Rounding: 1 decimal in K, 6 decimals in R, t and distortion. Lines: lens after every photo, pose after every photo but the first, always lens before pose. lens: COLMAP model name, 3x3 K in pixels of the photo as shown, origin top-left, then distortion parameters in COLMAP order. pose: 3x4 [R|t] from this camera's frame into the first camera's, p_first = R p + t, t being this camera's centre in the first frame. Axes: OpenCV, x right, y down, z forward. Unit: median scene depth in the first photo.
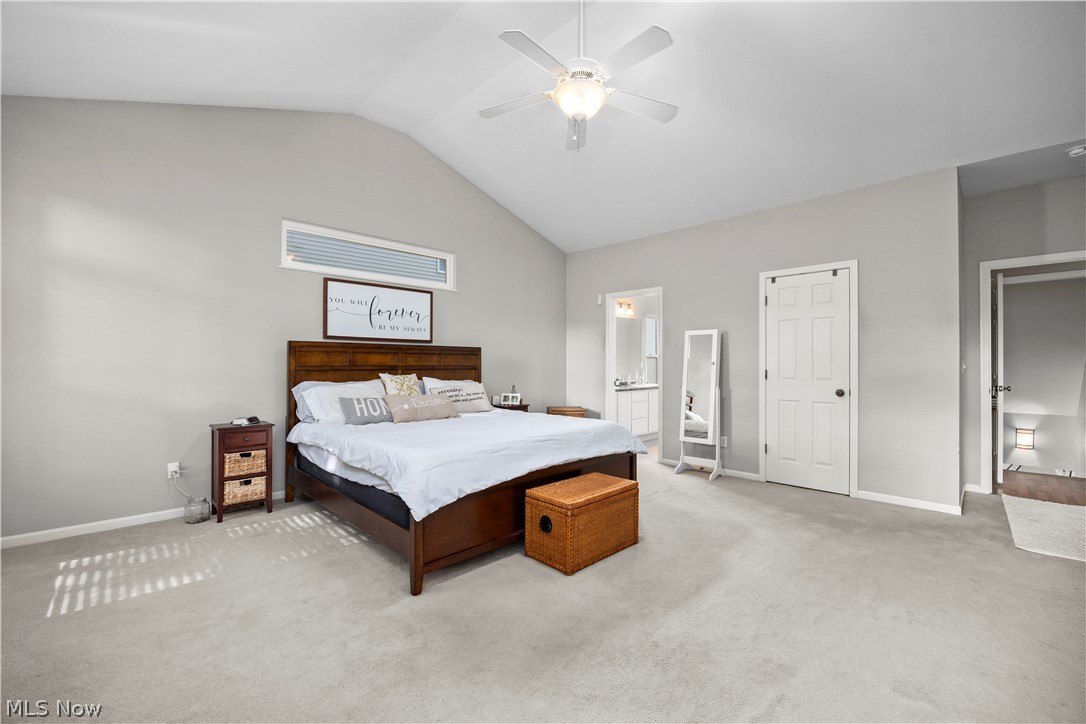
lens RADIAL K [[466.5, 0, 550.8], [0, 466.5, 357.9], [0, 0, 1]] dist [-0.002018, -0.000716]
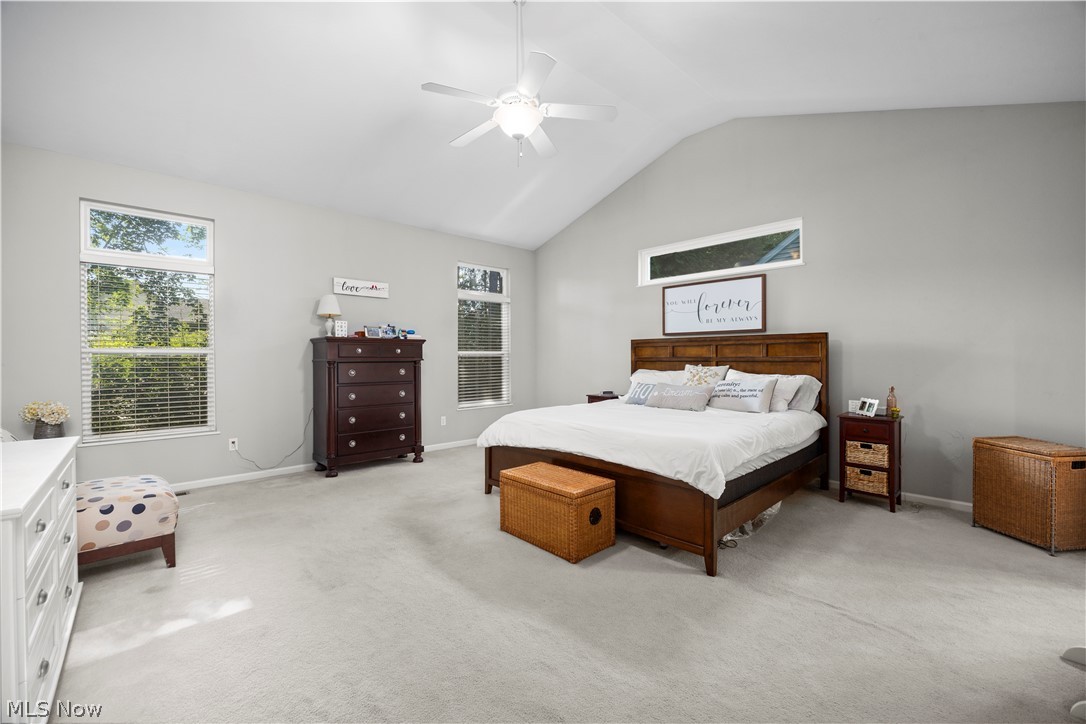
lens RADIAL K [[466.5, 0, 545.5], [0, 466.5, 360.9], [0, 0, 1]] dist [-0.002018, -0.000716]
pose [[-0.073606, 0.006516, -0.997266, 0.747670], [0.018870, 0.999809, 0.005140, 0.012990], [0.997109, -0.018440, -0.073715, 0.728760]]
